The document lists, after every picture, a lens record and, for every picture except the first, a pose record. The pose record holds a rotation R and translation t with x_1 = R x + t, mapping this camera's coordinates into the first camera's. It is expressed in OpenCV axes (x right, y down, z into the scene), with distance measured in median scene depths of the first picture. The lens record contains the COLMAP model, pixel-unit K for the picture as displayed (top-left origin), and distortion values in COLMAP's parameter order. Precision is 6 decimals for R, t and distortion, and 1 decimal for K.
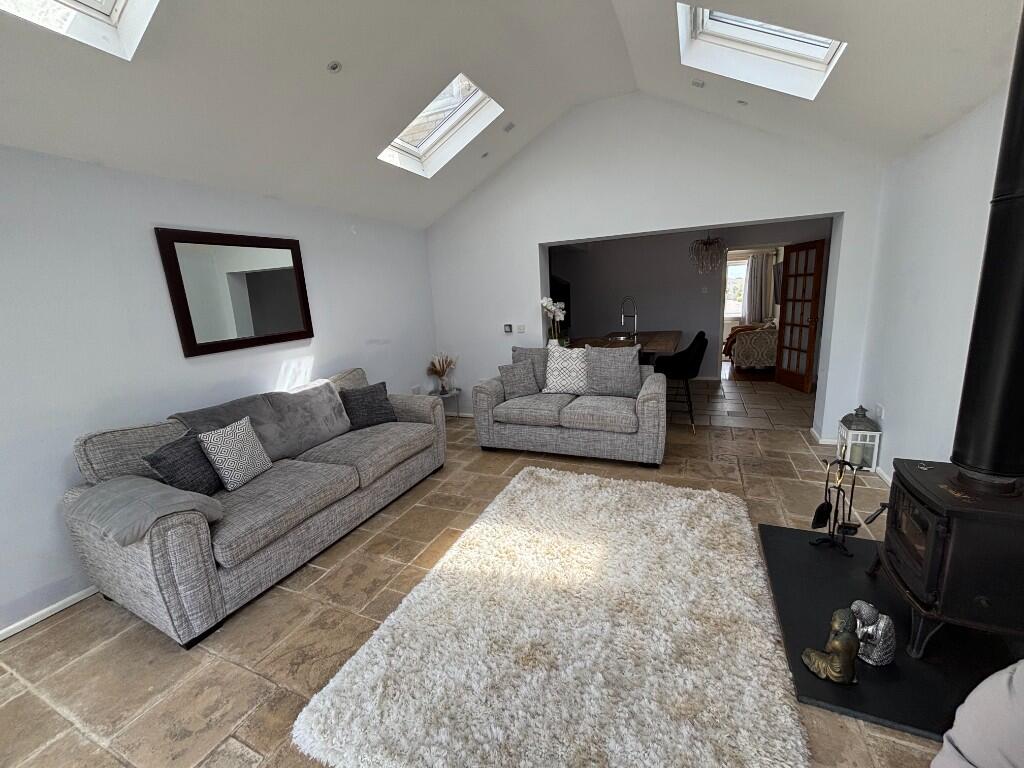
lens RADIAL K [[412.6, 0, 512.0], [0, 412.6, 384.0], [0, 0, 1]] dist [0.000746, 0.000752]
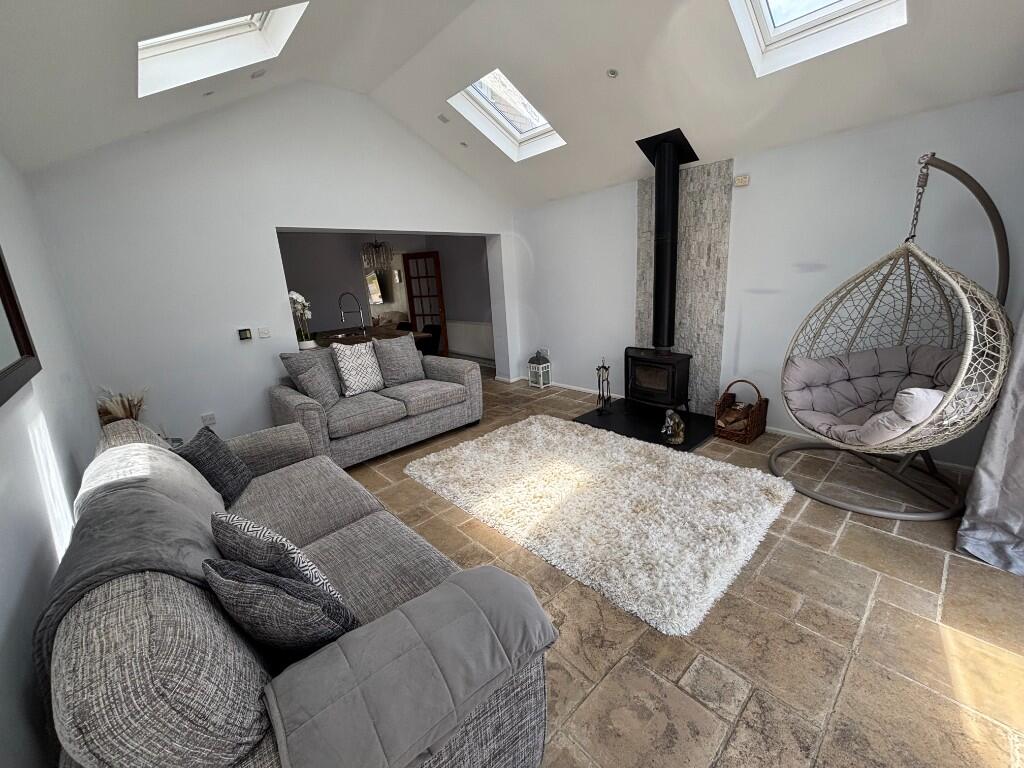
lens RADIAL K [[412.6, 0, 512.0], [0, 412.6, 384.0], [0, 0, 1]] dist [0.000746, 0.000752]
pose [[0.401455, -0.203891, 0.892896, -0.734654], [0.227029, 0.966633, 0.118655, -0.038392], [-0.887295, 0.155079, 0.434348, 0.366576]]
